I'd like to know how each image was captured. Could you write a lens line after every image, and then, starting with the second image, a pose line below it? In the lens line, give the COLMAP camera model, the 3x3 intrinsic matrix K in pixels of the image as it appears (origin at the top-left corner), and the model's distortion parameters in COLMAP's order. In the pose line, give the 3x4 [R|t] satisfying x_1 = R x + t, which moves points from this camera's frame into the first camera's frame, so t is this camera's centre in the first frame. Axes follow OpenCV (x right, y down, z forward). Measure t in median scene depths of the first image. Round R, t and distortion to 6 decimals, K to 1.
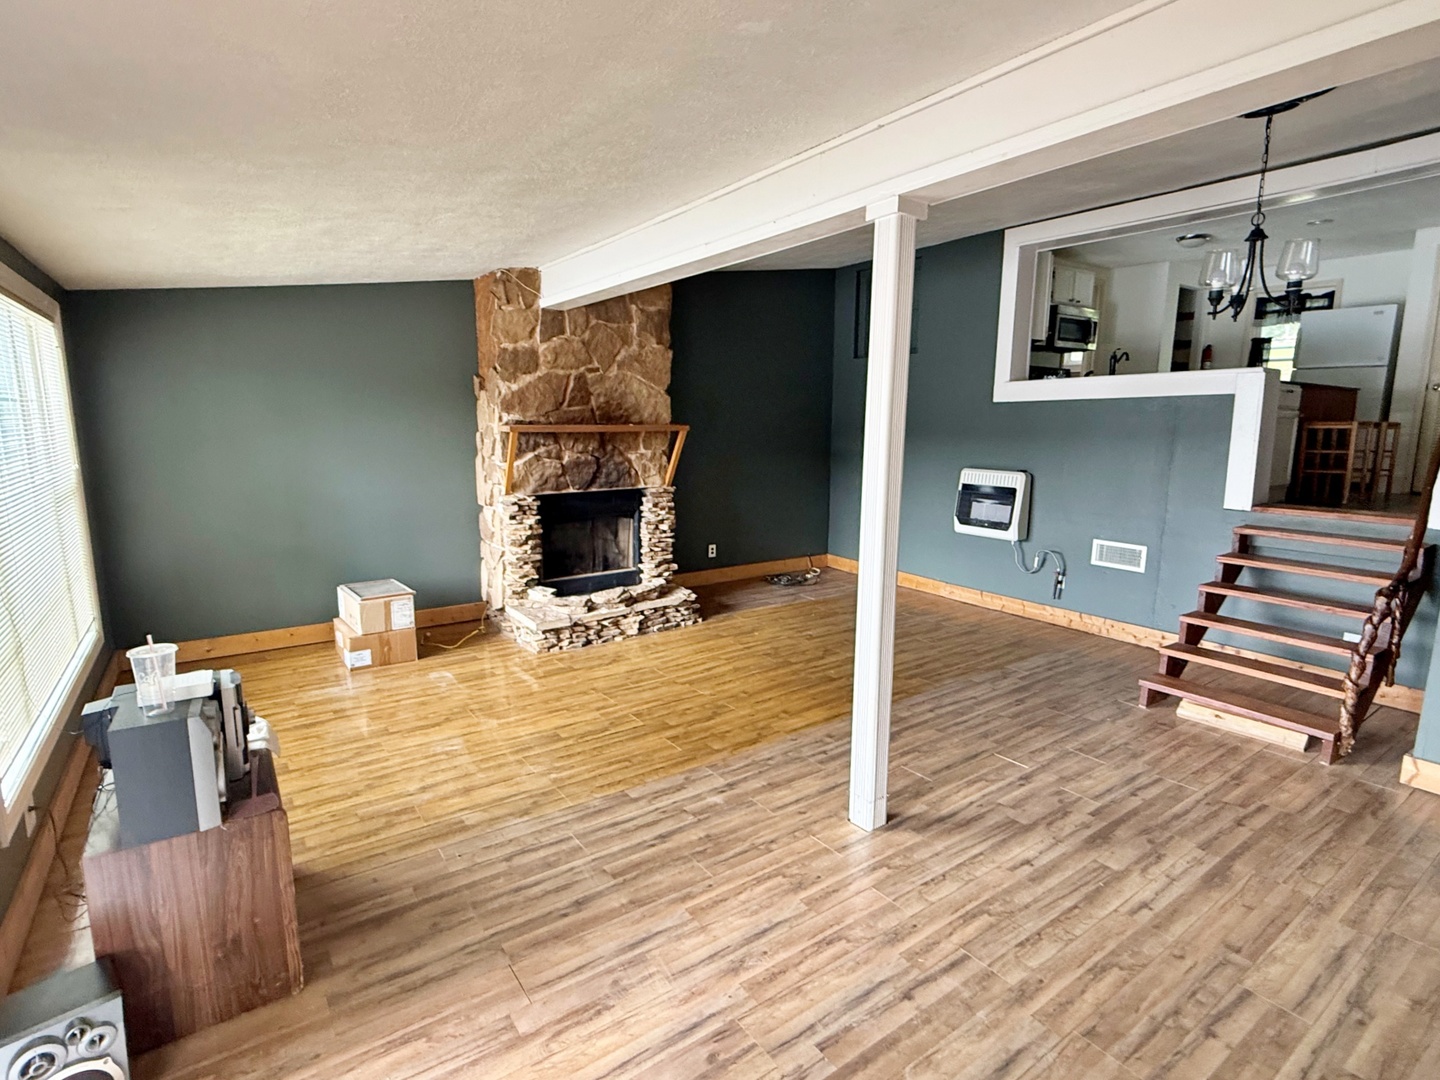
lens RADIAL K [[730.5, 0, 720.0], [0, 730.5, 540.0], [0, 0, 1]] dist [0.000184, -0.000345]
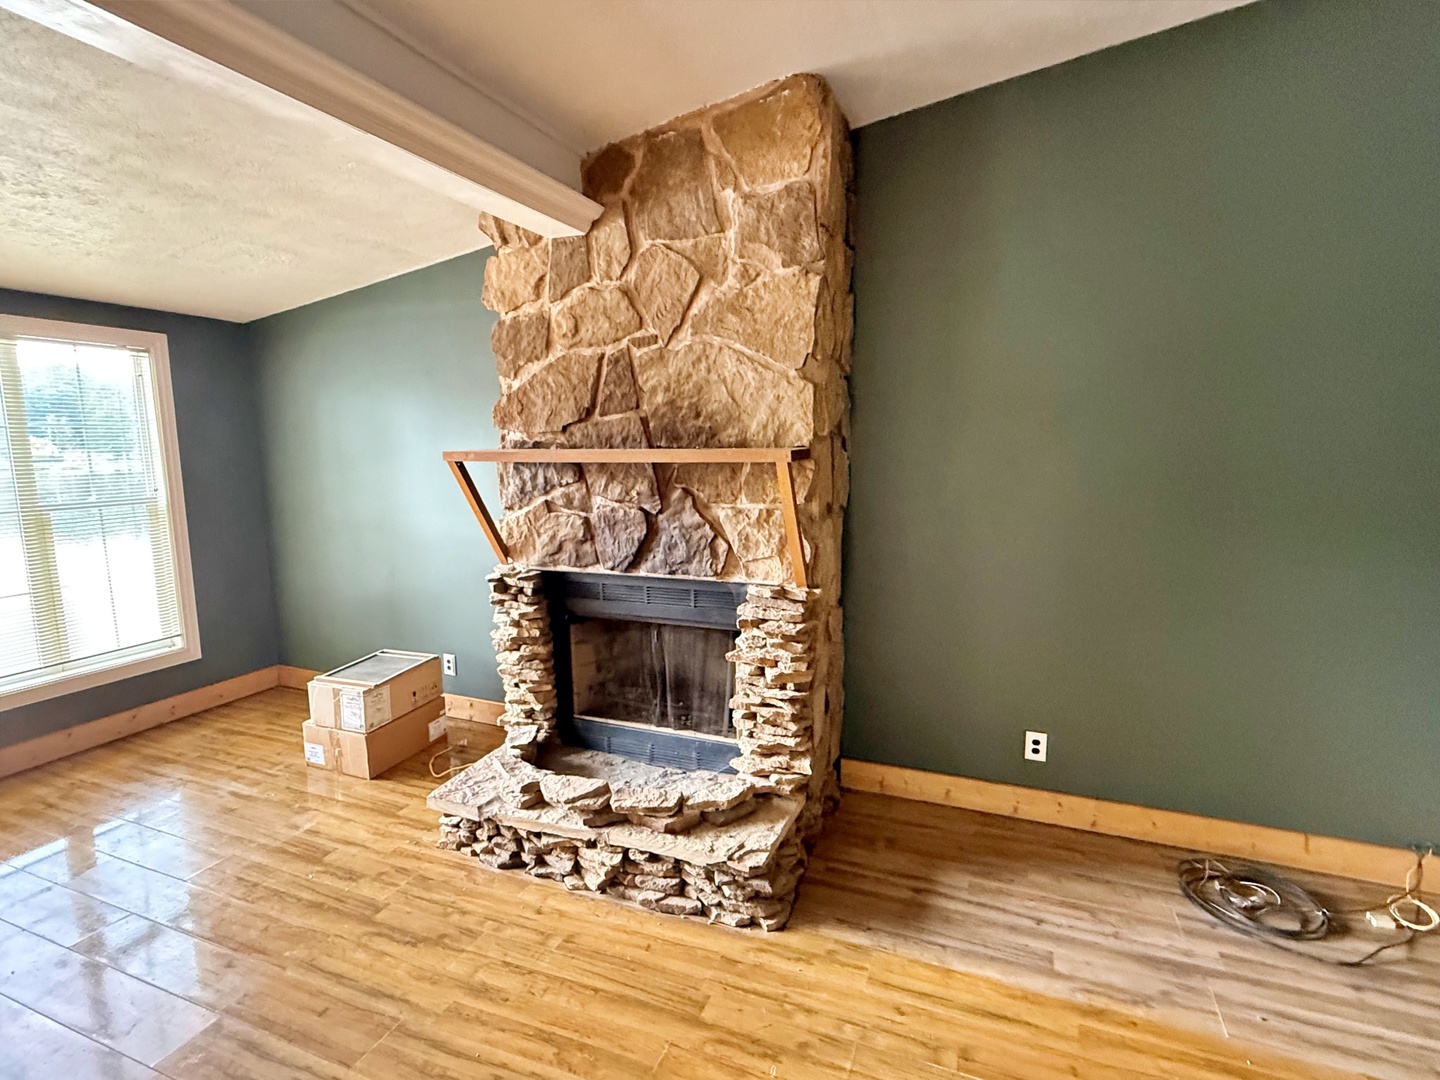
lens RADIAL K [[712.1, 0, 716.8], [0, 712.1, 541.4], [0, 0, 1]] dist [0.001750, -0.001604]
pose [[0.536684, 0.107369, -0.836925, 0.285158], [-0.129626, 0.990588, 0.043959, -0.123846], [0.833767, 0.084895, 0.545550, 0.788754]]
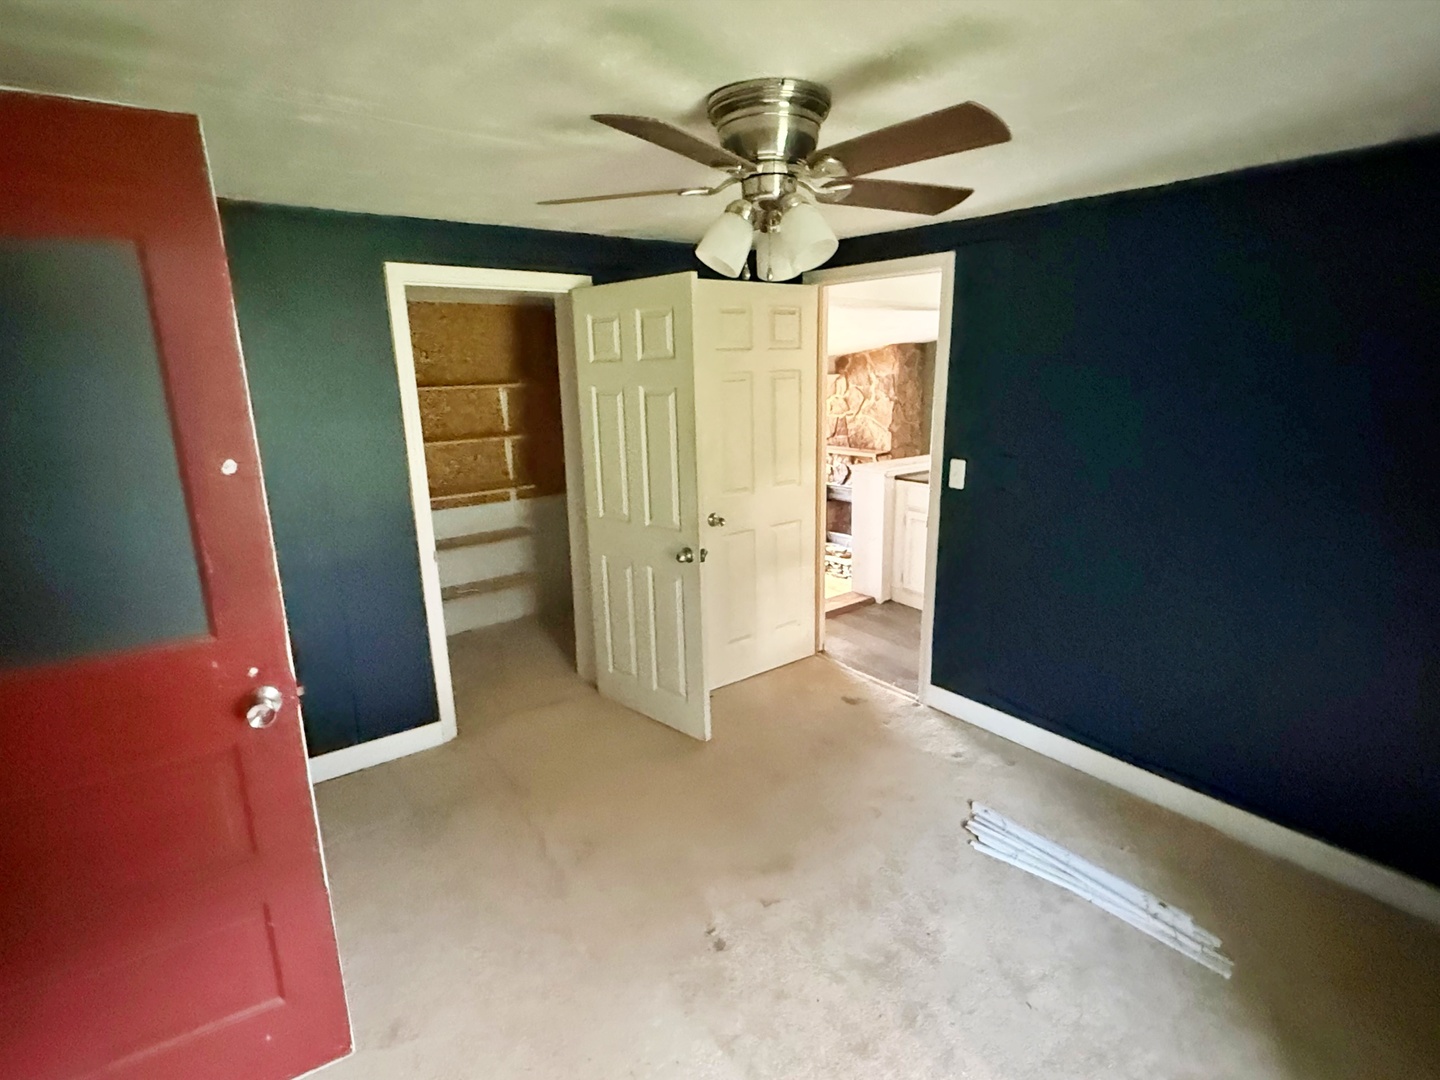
lens RADIAL K [[712.1, 0, 716.8], [0, 712.1, 541.4], [0, 0, 1]] dist [0.001750, -0.001604]
pose [[0.053058, 0.231880, -0.971296, 1.465111], [-0.142091, 0.964522, 0.222501, -0.274181], [0.988431, 0.126207, 0.084124, 0.604399]]
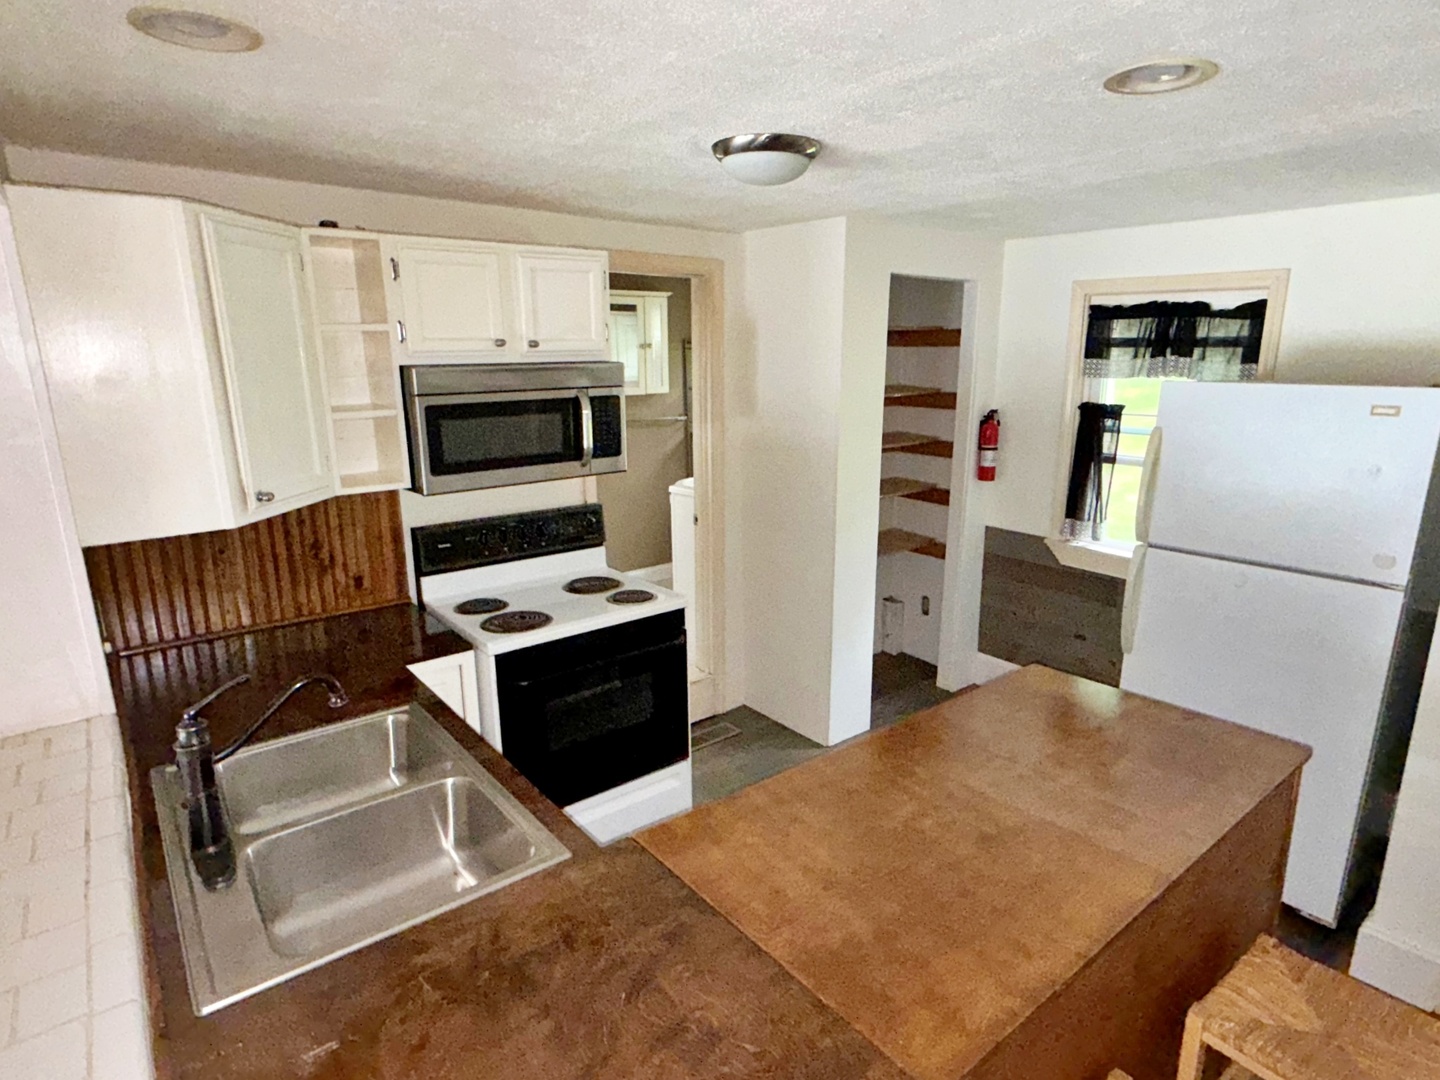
lens RADIAL K [[784.5, 0, 707.3], [0, 784.5, 546.2], [0, 0, 1]] dist [-0.001095, -0.000482]
pose [[0.998997, -0.024166, 0.037698, 0.704005], [0.021190, 0.996772, 0.077435, -0.329503], [-0.039448, -0.076558, 0.996284, 0.791379]]
